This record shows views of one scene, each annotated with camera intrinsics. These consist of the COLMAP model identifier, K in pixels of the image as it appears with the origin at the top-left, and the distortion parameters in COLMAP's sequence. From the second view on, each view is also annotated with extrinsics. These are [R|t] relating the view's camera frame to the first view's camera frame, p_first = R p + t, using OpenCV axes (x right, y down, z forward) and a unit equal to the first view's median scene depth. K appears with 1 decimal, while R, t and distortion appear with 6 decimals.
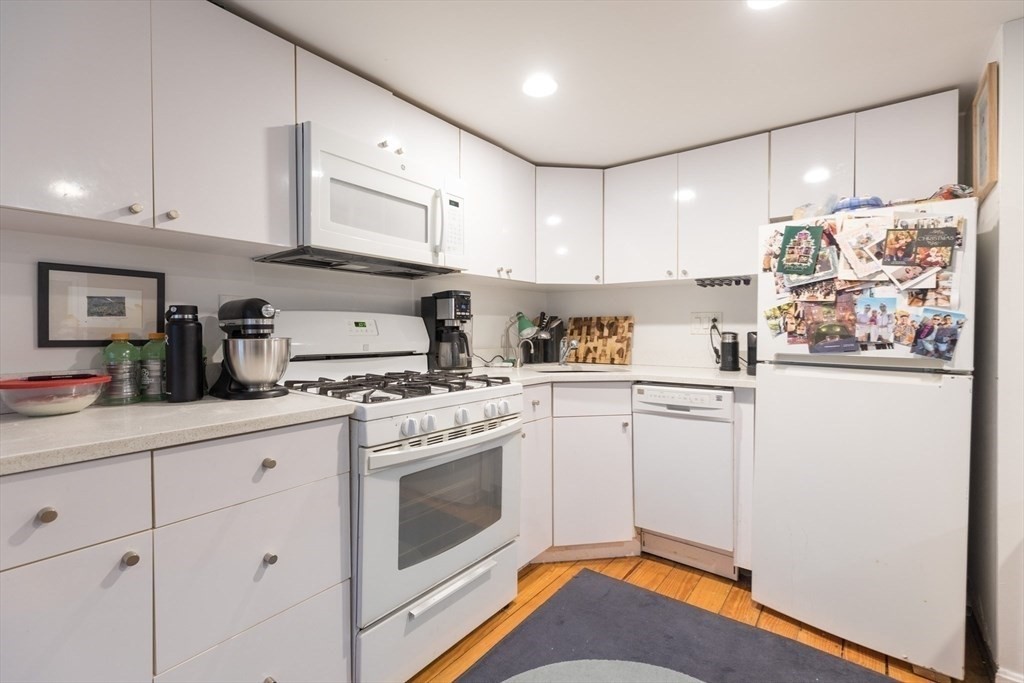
lens RADIAL K [[463.9, 0, 511.7], [0, 463.9, 333.7], [0, 0, 1]] dist [0.000818, 0.000267]
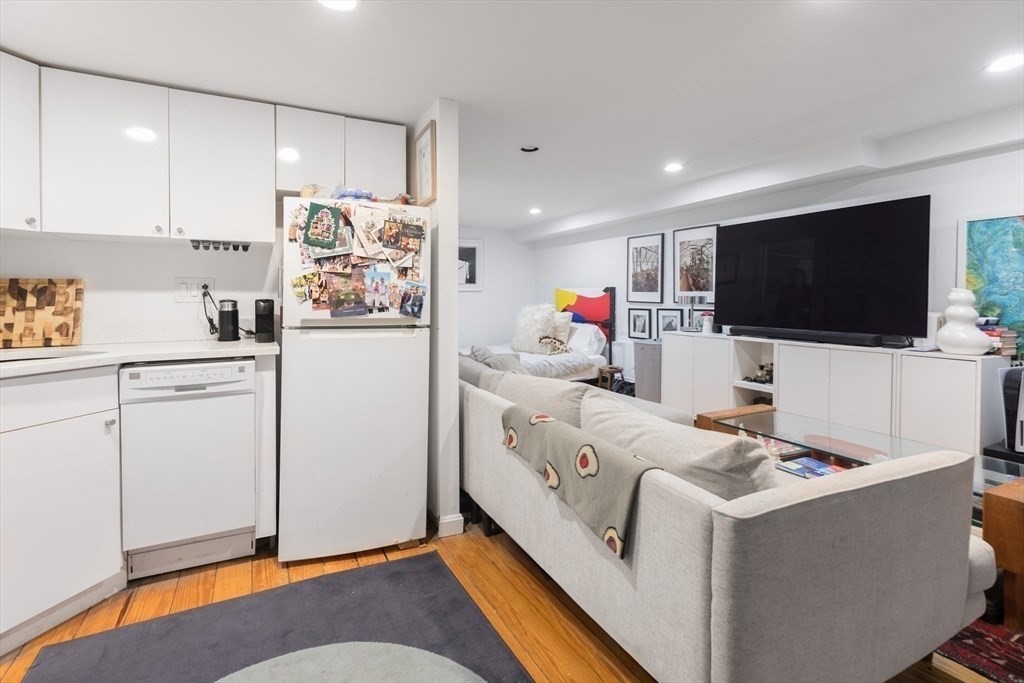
lens RADIAL K [[478.2, 0, 510.8], [0, 478.2, 301.3], [0, 0, 1]] dist [-0.000184, 0.000226]
pose [[0.427451, -0.009045, 0.903993, -0.223464], [0.009680, 0.999938, 0.005428, -0.000299], [-0.903987, 0.006431, 0.427512, 0.093198]]
